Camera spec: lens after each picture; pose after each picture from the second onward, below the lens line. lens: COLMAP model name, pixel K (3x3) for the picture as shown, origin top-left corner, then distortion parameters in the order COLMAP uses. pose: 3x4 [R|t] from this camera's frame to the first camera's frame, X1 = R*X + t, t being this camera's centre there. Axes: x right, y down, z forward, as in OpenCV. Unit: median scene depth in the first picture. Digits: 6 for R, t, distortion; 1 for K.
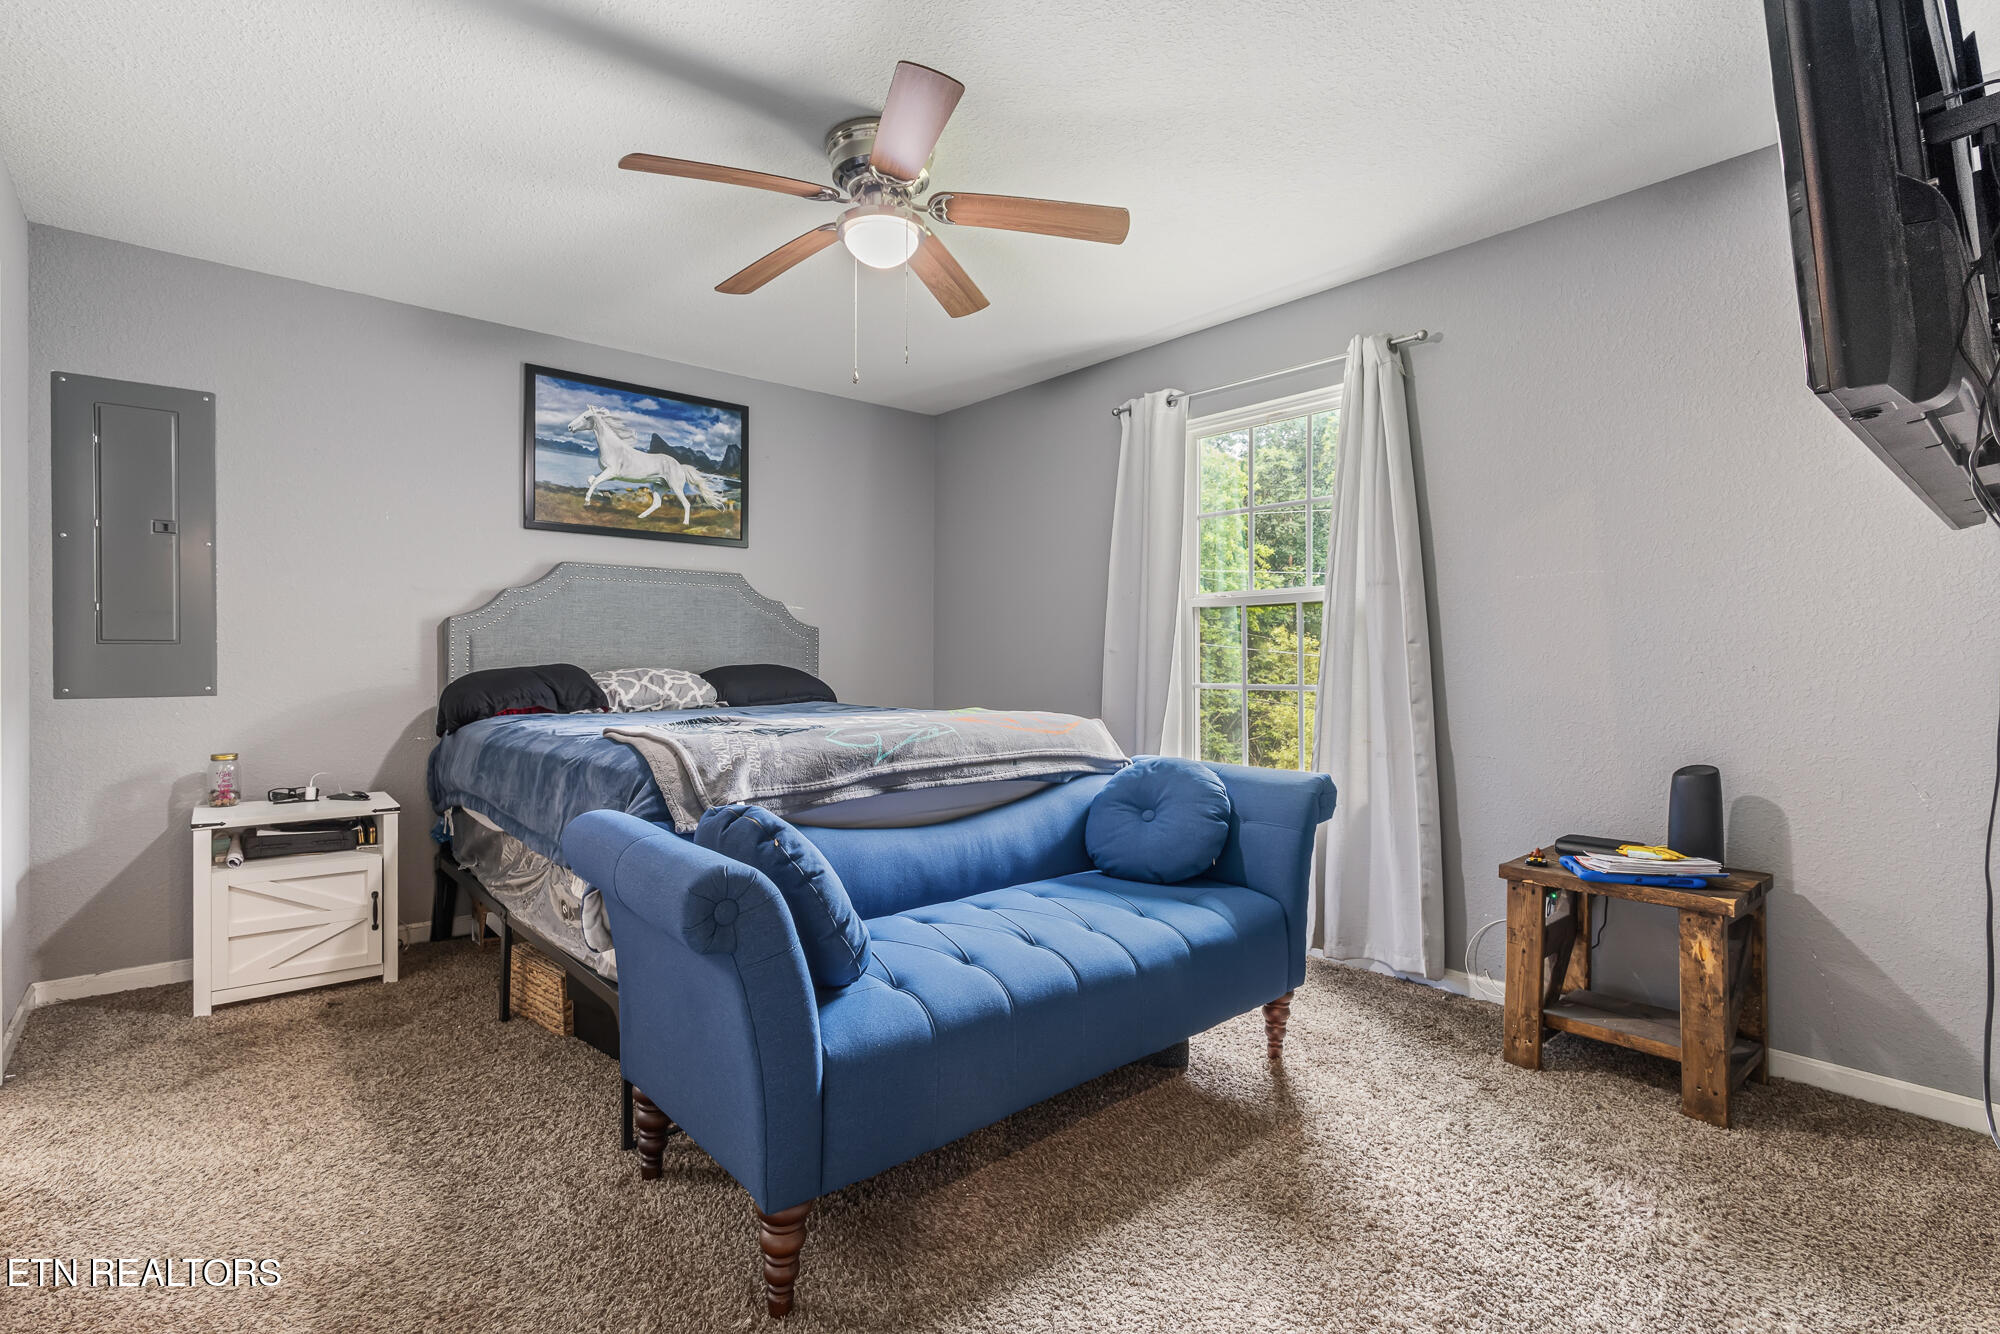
lens RADIAL K [[926.0, 0, 956.4], [0, 926.0, 647.1], [0, 0, 1]] dist [-0.003715, 0.004468]
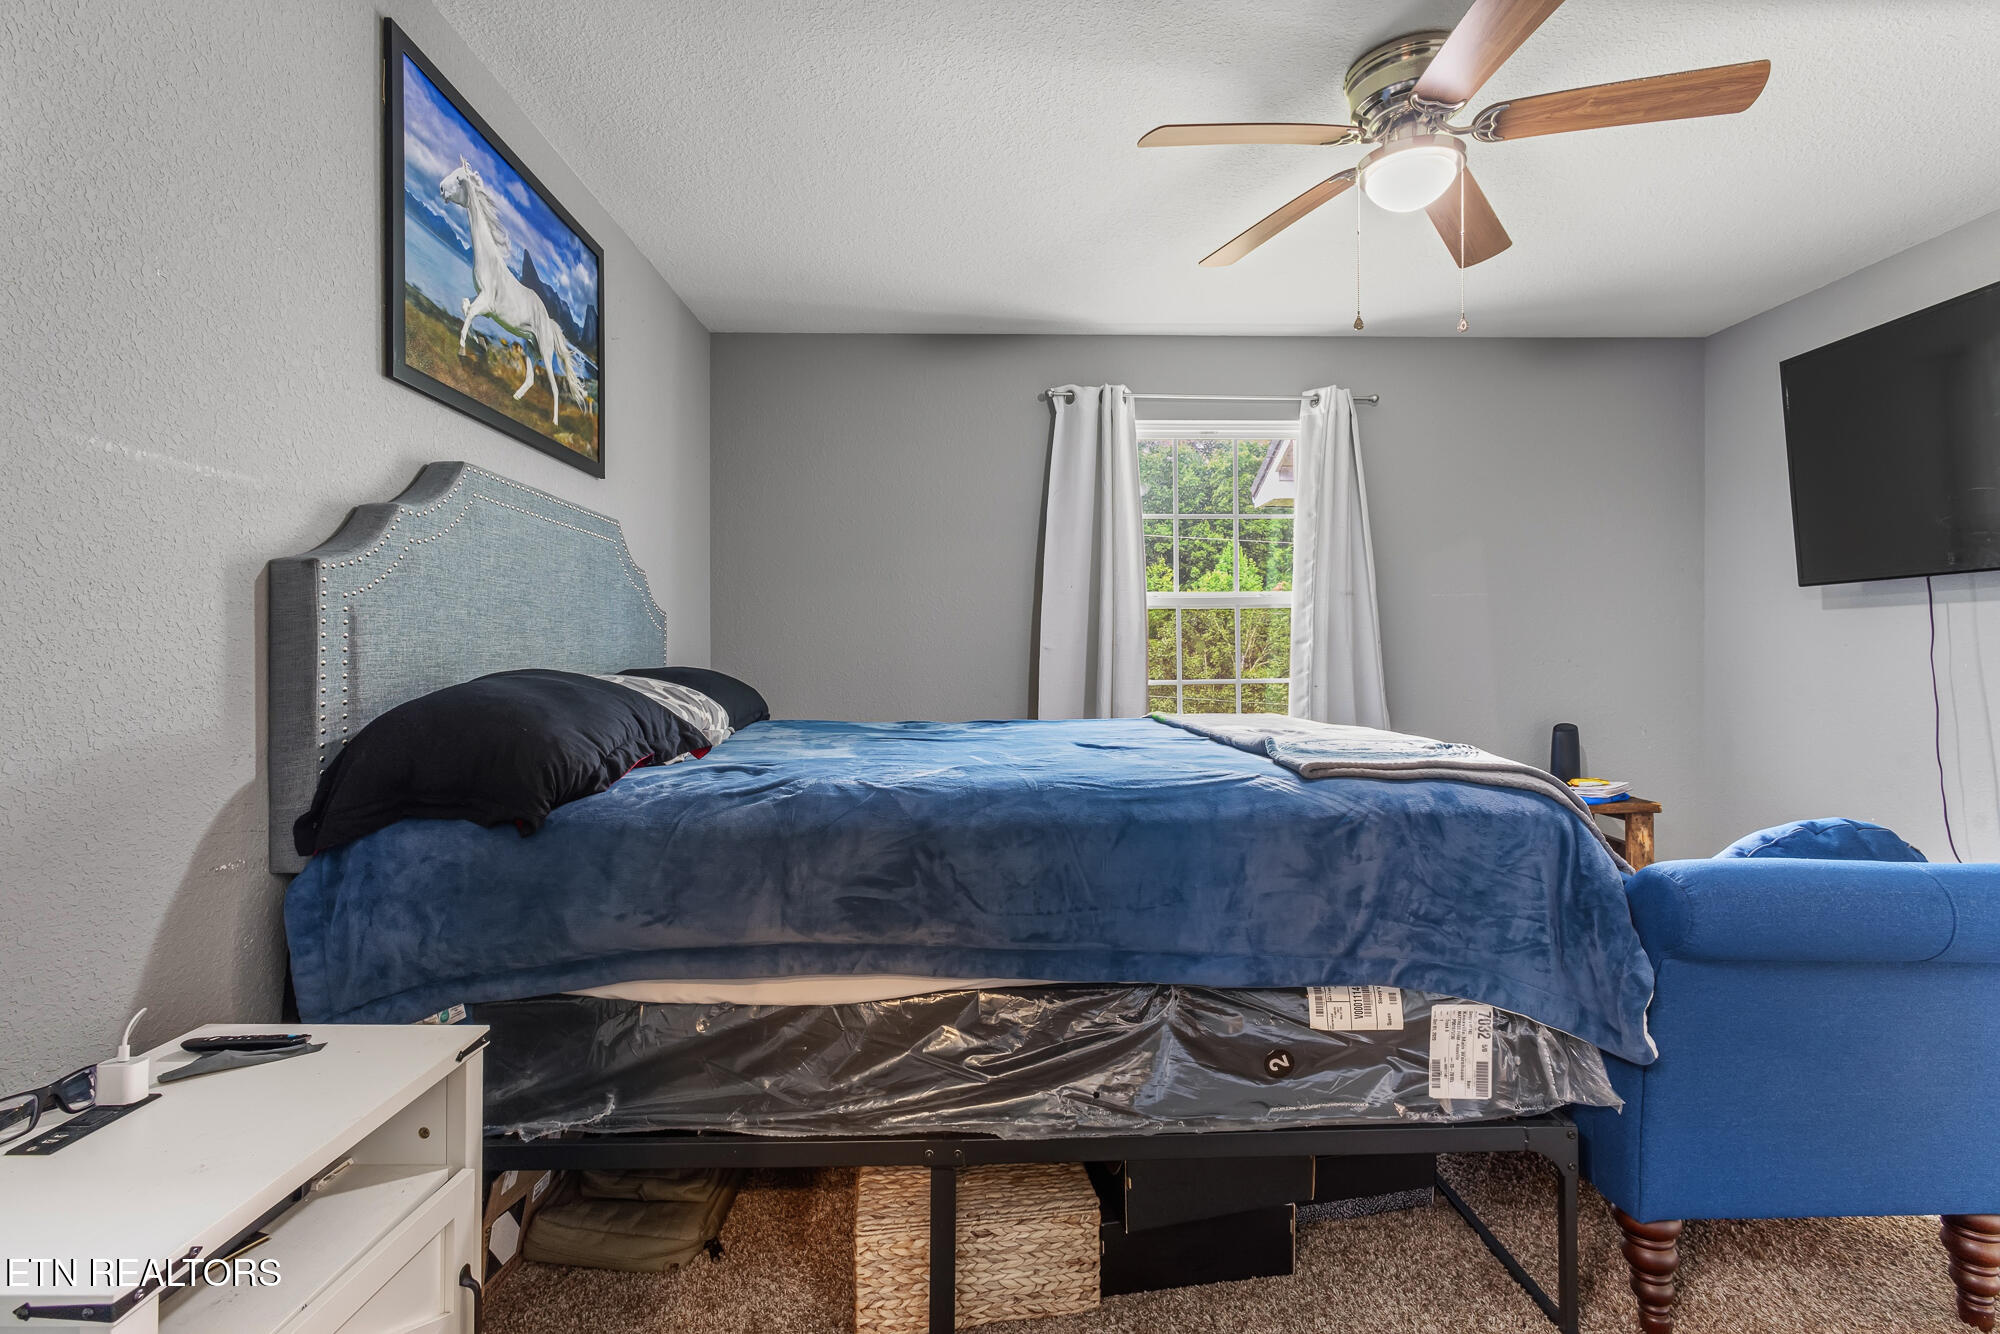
lens RADIAL K [[926.0, 0, 1003.7], [0, 926.0, 650.8], [0, 0, 1]] dist [-0.003715, 0.004468]
pose [[0.631766, 0.001176, 0.775158, -0.595786], [-0.008639, 0.999947, 0.005524, 0.002753], [-0.775111, -0.010187, 0.631743, 0.444393]]
